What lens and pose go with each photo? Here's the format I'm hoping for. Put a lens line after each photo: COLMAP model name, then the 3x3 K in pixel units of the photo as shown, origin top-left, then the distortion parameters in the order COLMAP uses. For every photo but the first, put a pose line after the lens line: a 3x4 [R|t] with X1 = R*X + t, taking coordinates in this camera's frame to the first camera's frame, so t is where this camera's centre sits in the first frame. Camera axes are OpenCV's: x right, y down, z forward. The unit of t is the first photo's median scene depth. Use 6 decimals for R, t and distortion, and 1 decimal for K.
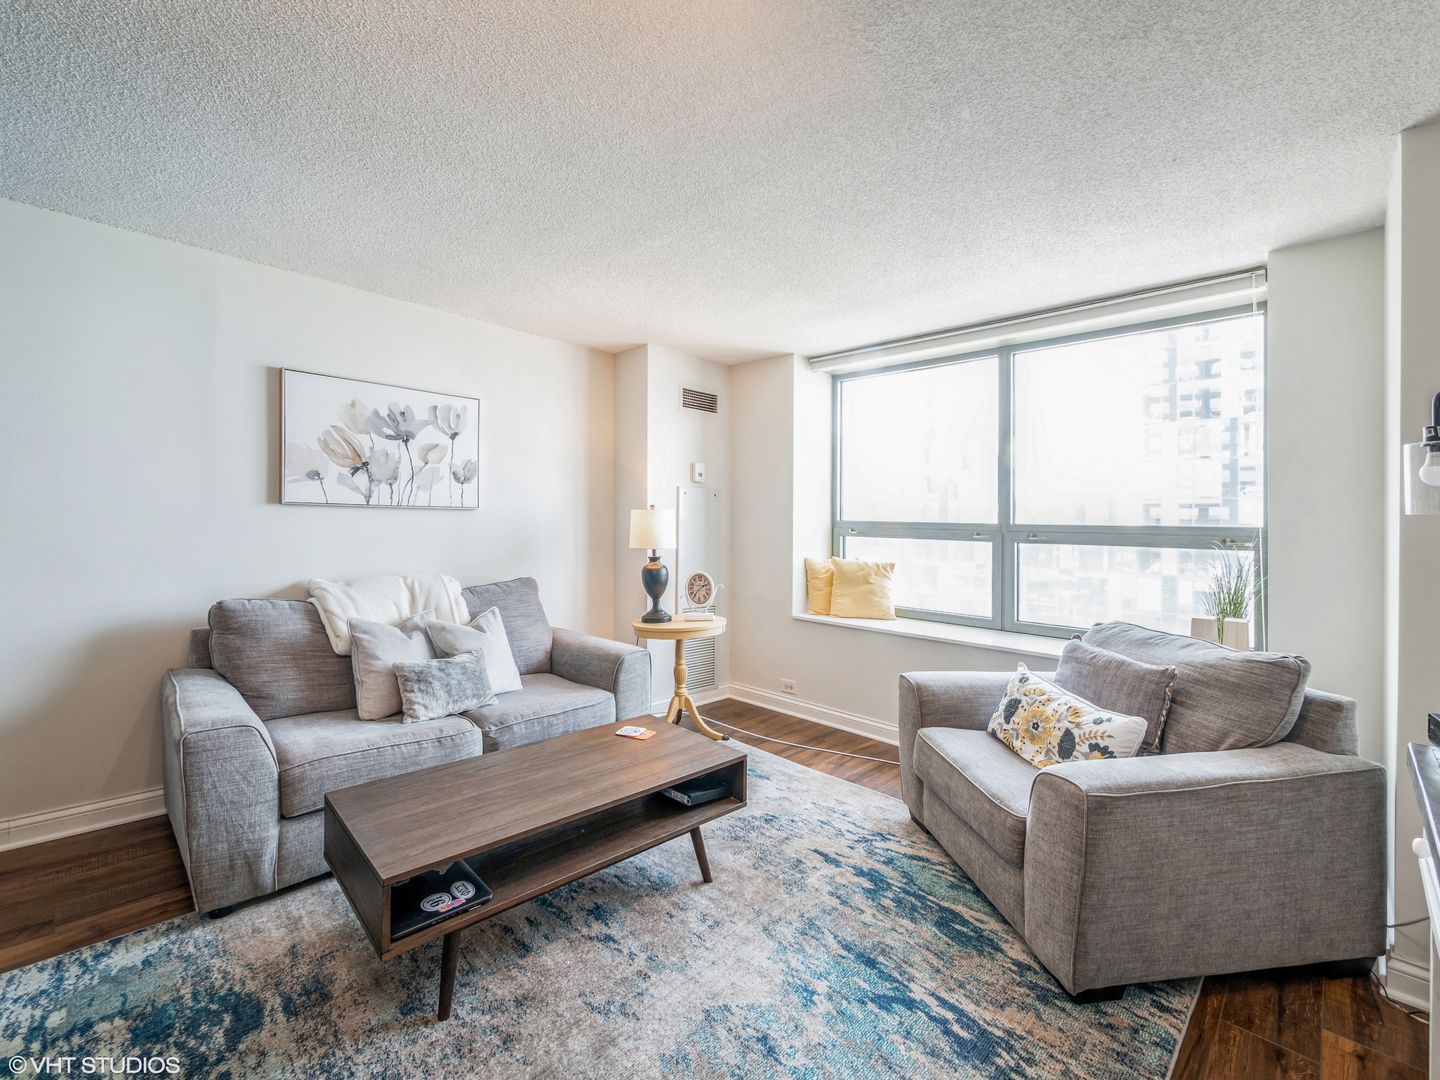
lens RADIAL K [[622.7, 0, 727.5], [0, 622.7, 524.2], [0, 0, 1]] dist [-0.003519, 0.000238]
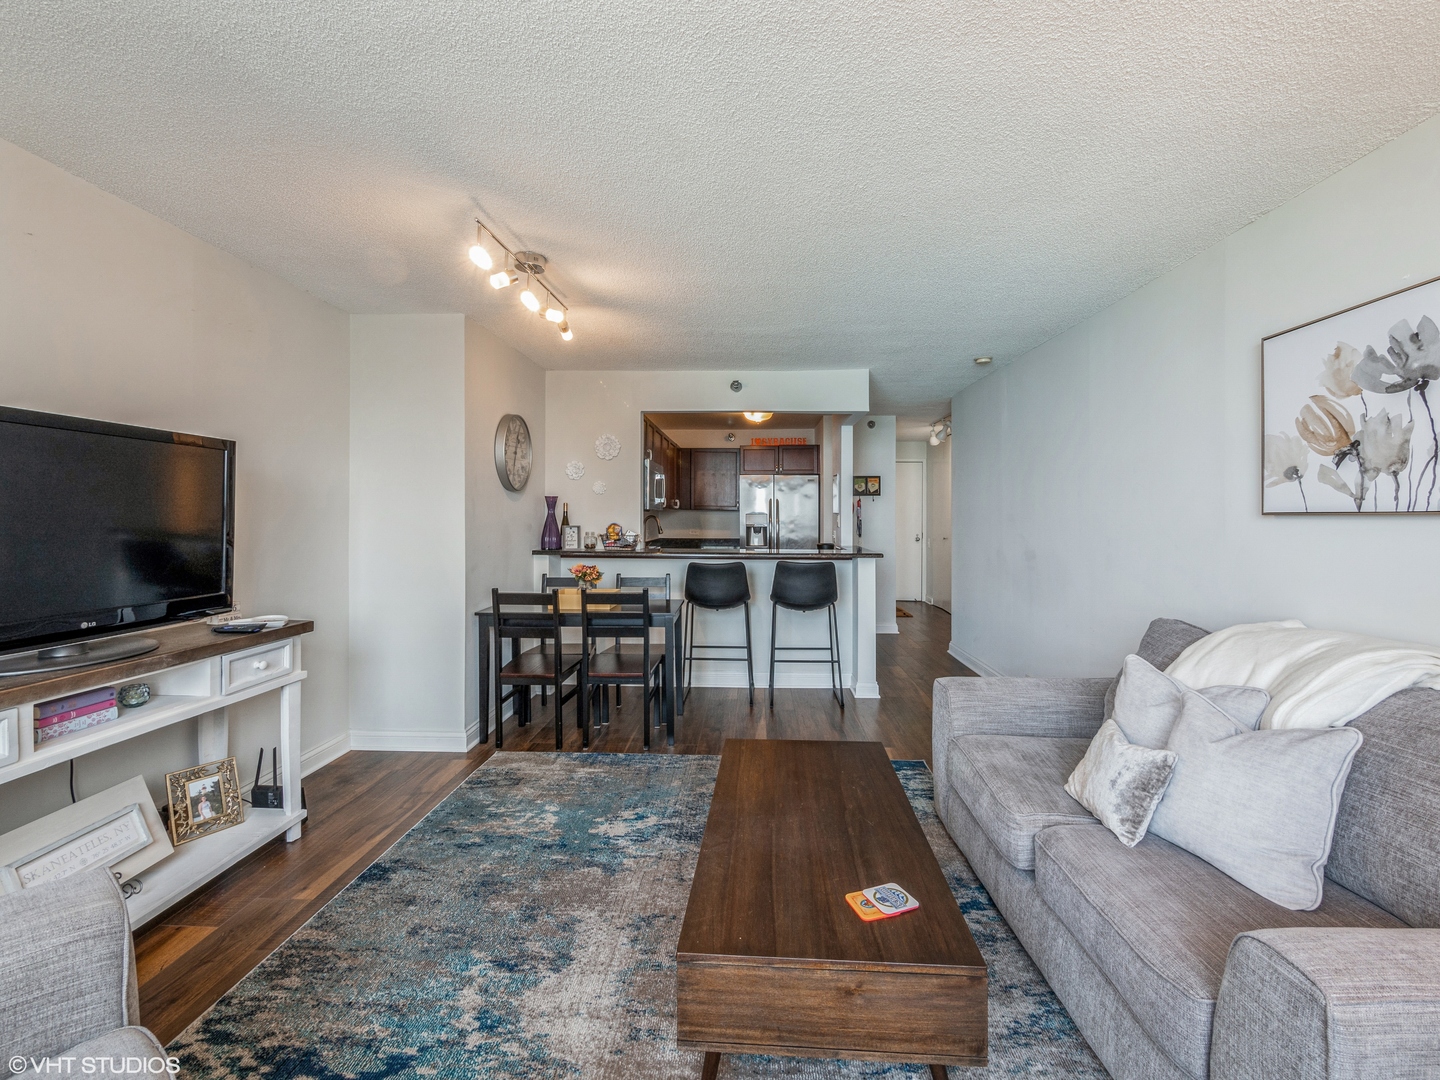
lens RADIAL K [[622.7, 0, 730.9], [0, 622.7, 531.5], [0, 0, 1]] dist [-0.003519, 0.000238]
pose [[-0.741695, -0.012143, -0.670627, 0.268317], [-0.027009, 0.999566, 0.011773, -0.003506], [0.670193, 0.026845, -0.741701, 1.047590]]
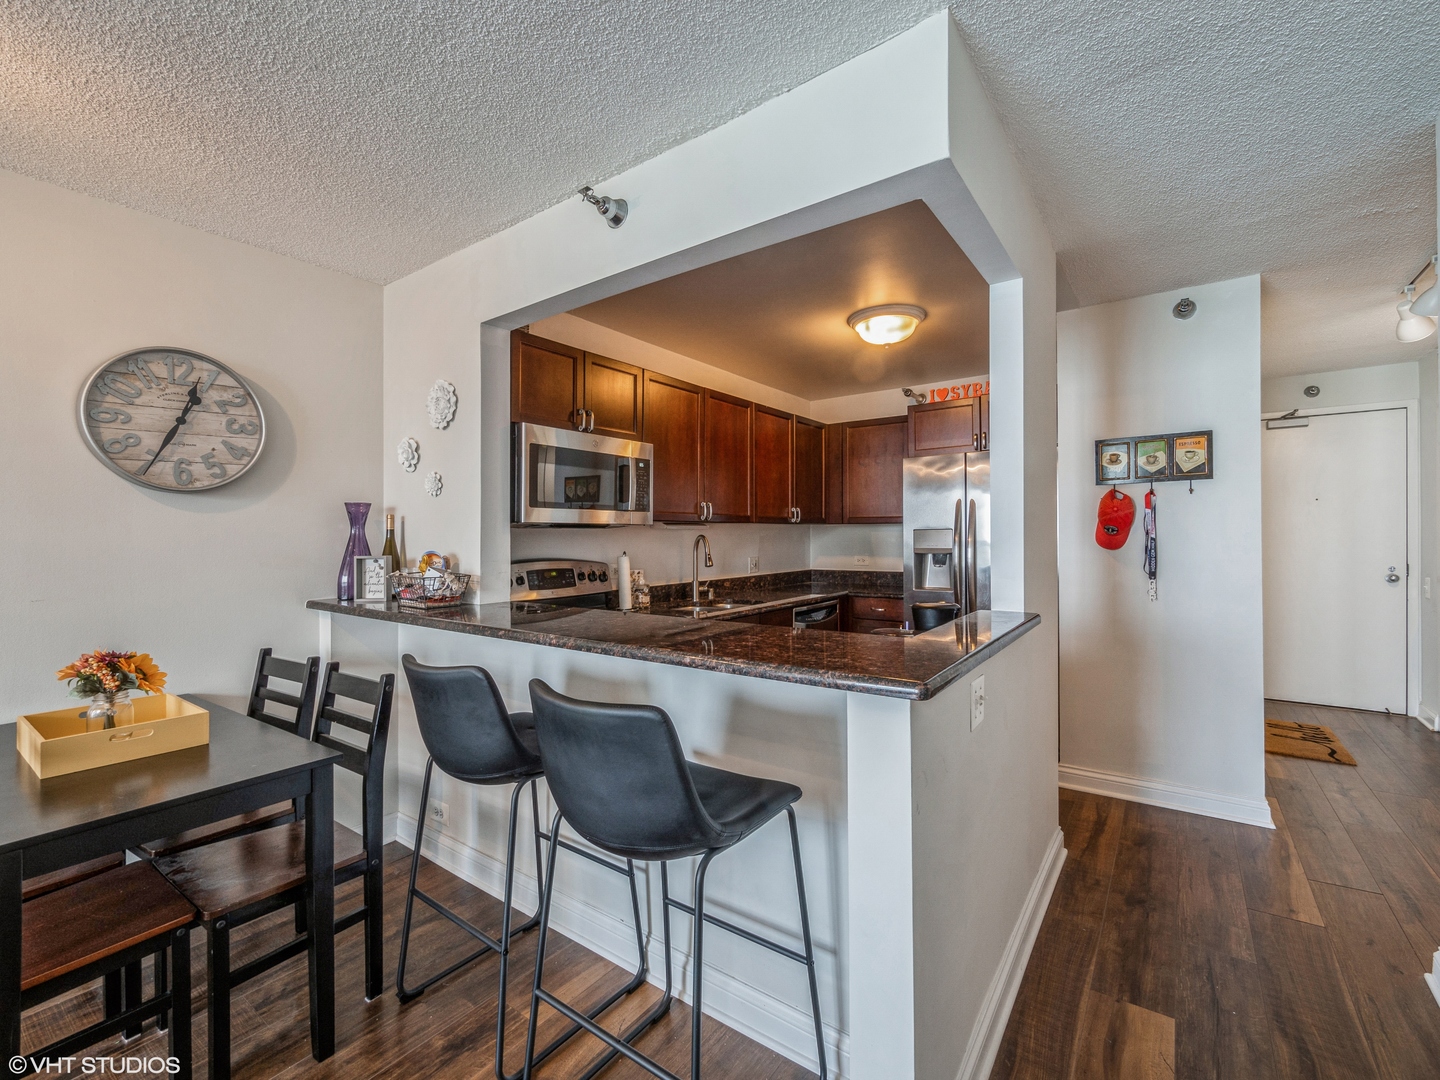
lens RADIAL K [[622.7, 0, 726.3], [0, 622.7, 536.3], [0, 0, 1]] dist [-0.003519, 0.000238]
pose [[-0.987514, -0.017164, -0.156594, -0.802223], [-0.017581, 0.999845, 0.001278, -0.024609], [0.156548, 0.004015, -0.987662, 0.521517]]
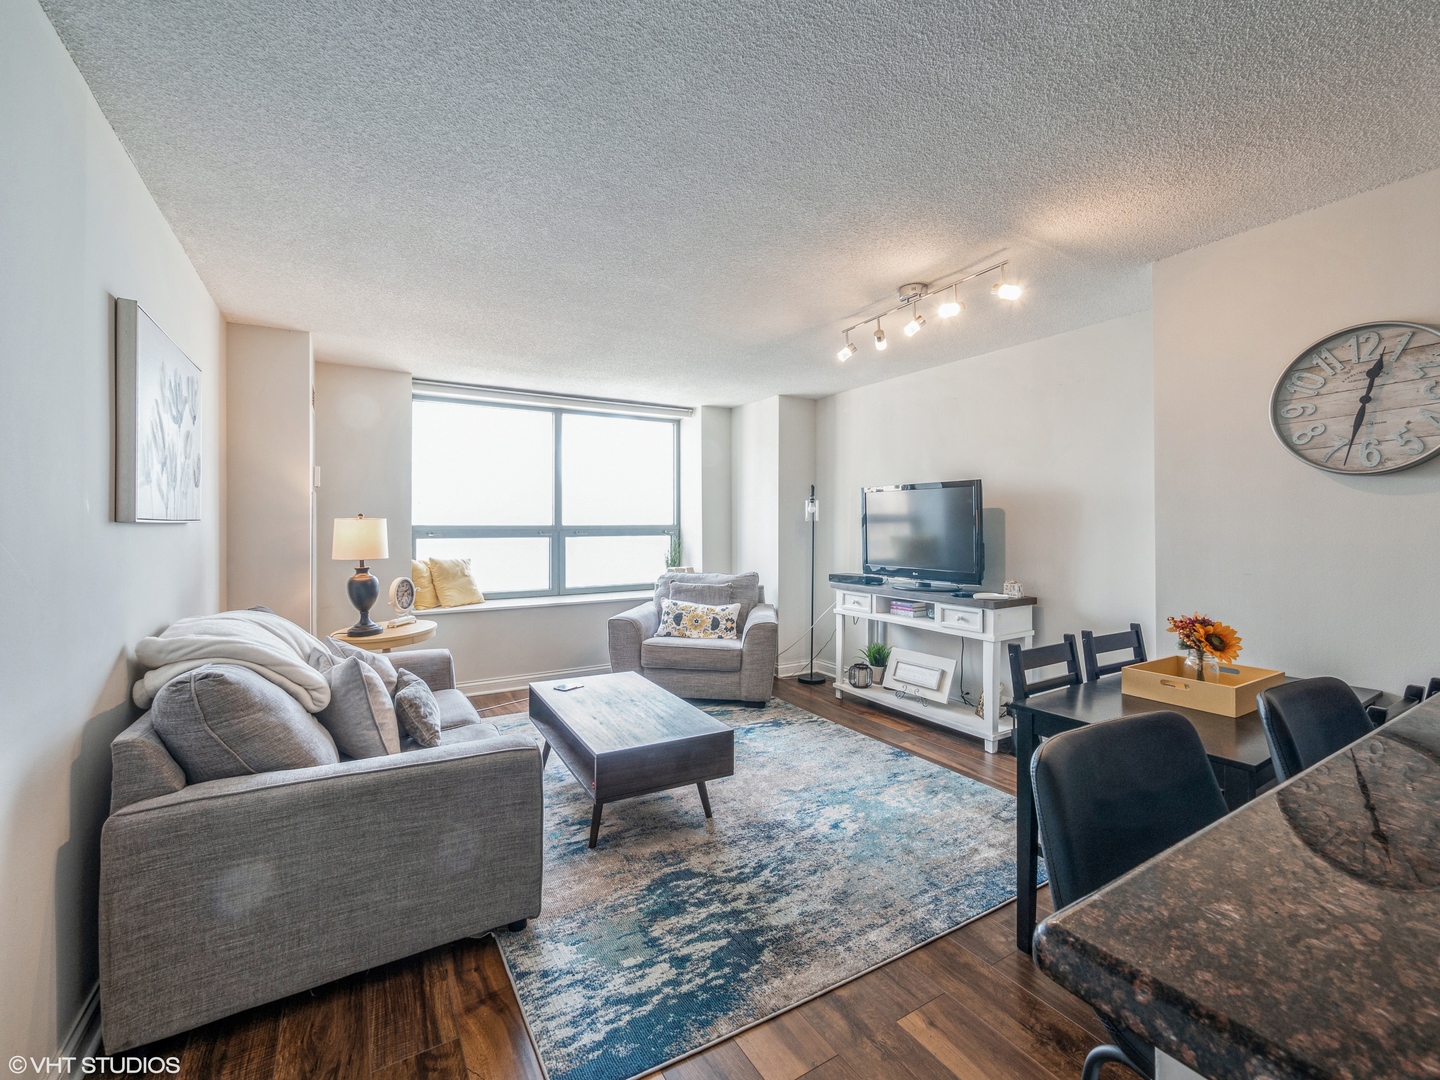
lens RADIAL K [[622.7, 0, 727.4], [0, 622.7, 530.2], [0, 0, 1]] dist [-0.003519, 0.000238]
pose [[0.252684, -0.029370, 0.967103, -1.083134], [0.011981, 0.999558, 0.027226, -0.029560], [-0.967475, 0.004707, 0.252924, 0.258779]]
